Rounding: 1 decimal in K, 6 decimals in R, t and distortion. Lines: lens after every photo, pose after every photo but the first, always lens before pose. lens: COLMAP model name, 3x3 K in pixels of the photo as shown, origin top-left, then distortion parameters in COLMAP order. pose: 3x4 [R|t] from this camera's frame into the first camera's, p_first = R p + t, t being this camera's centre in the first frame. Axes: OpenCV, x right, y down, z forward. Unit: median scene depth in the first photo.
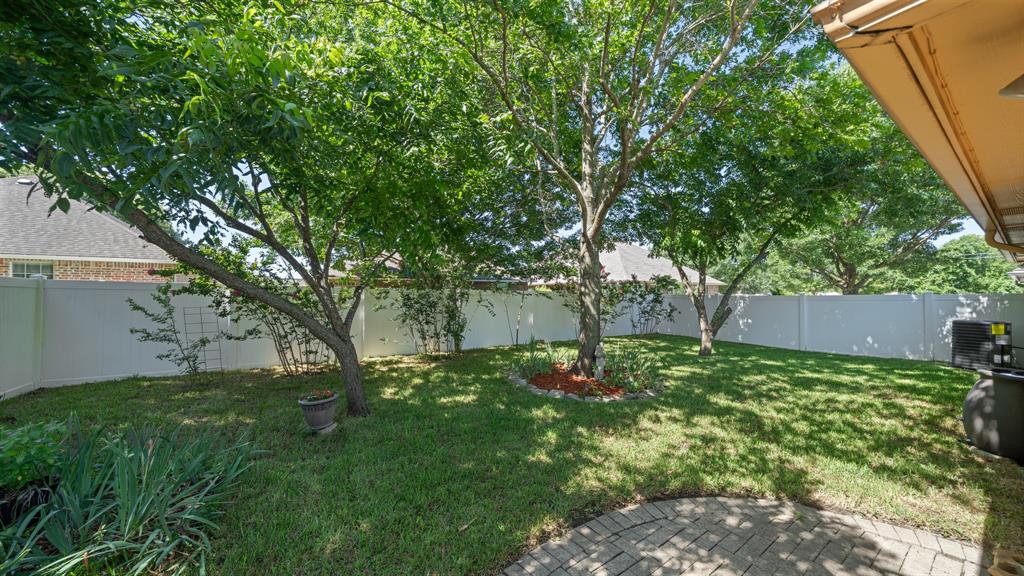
lens RADIAL K [[352.7, 0, 510.9], [0, 352.7, 293.0], [0, 0, 1]] dist [-0.006757, 0.000426]
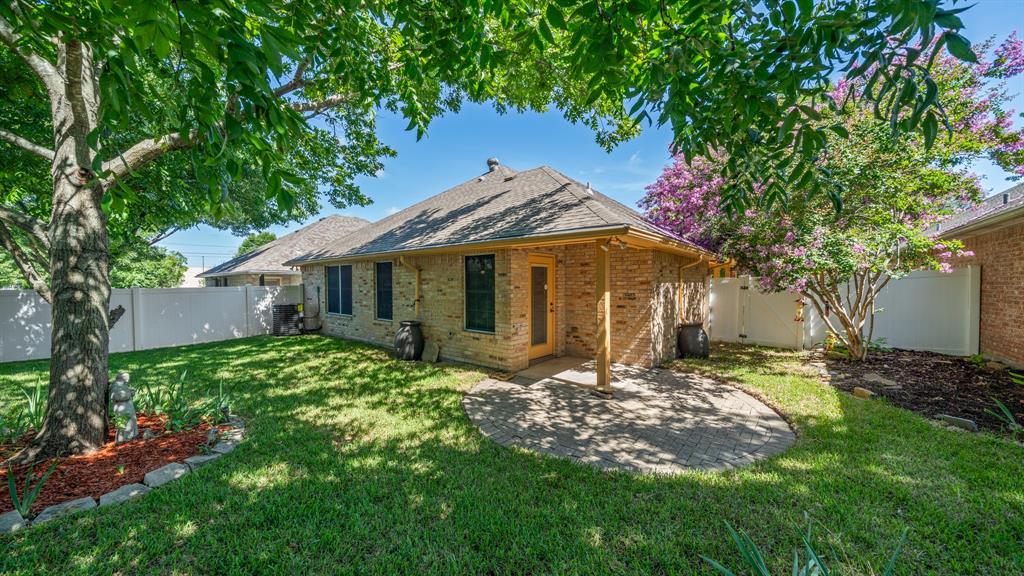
lens RADIAL K [[352.7, 0, 511.8], [0, 352.7, 287.9], [0, 0, 1]] dist [-0.006757, 0.000426]
pose [[-0.297299, -0.008366, 0.954748, -0.773706], [0.001091, 0.999958, 0.009102, -0.001924], [-0.954784, 0.003747, -0.297277, 0.937313]]
